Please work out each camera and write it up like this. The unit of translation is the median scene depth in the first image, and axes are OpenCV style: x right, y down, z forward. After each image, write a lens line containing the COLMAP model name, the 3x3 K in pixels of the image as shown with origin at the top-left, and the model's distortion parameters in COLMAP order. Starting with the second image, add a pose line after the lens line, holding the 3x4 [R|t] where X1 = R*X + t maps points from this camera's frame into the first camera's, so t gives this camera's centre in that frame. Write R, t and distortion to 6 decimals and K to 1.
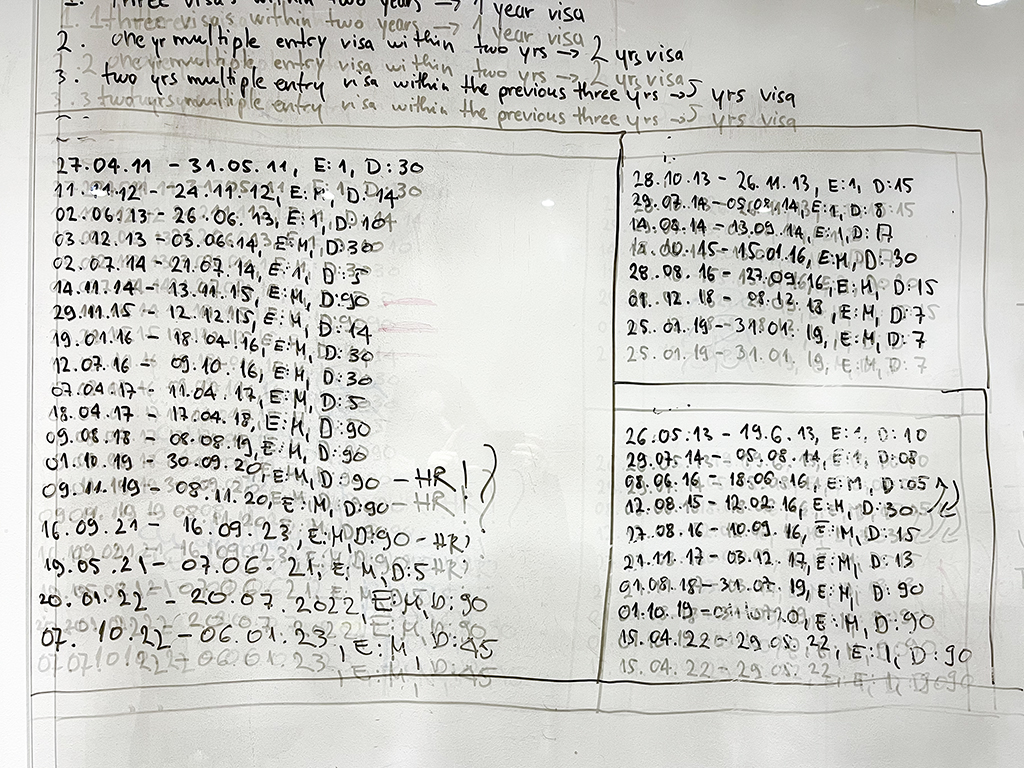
lens RADIAL K [[916.9, 0, 512.5], [0, 916.9, 384.1], [0, 0, 1]] dist [0.018816, -0.039364]
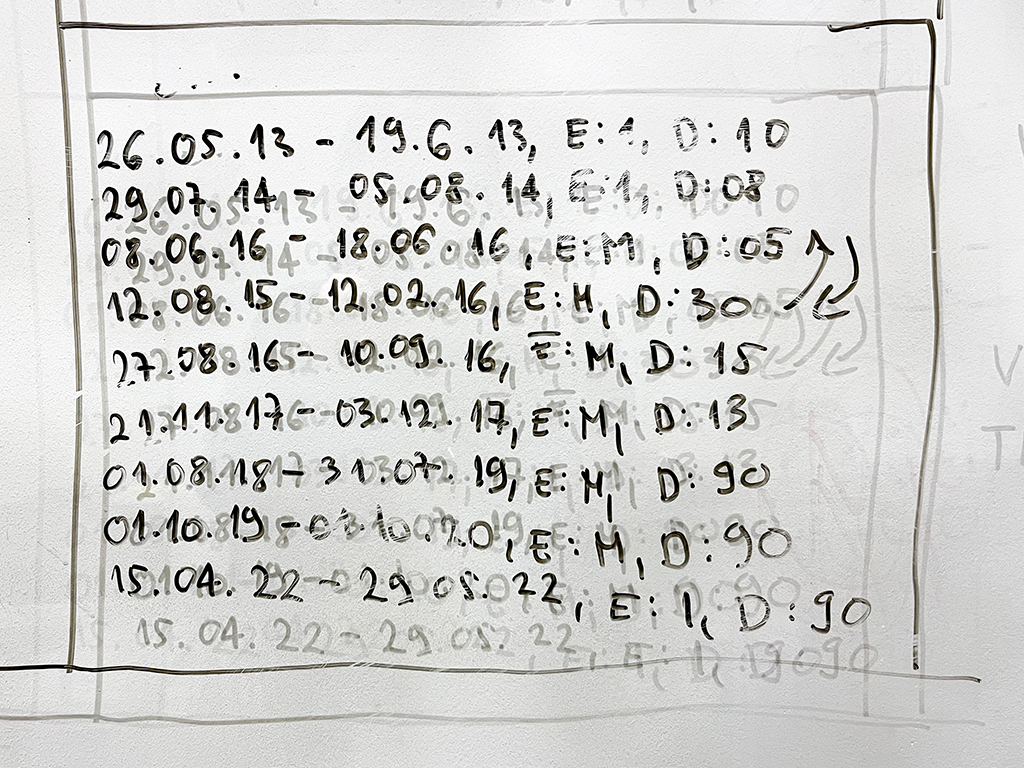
lens RADIAL K [[916.9, 0, 509.3], [0, 916.9, 385.9], [0, 0, 1]] dist [0.018816, -0.039364]
pose [[0.997895, -0.014003, -0.063315, 0.348391], [0.024301, 0.986006, 0.164932, 0.099965], [0.060119, -0.166123, 0.984271, 0.548018]]
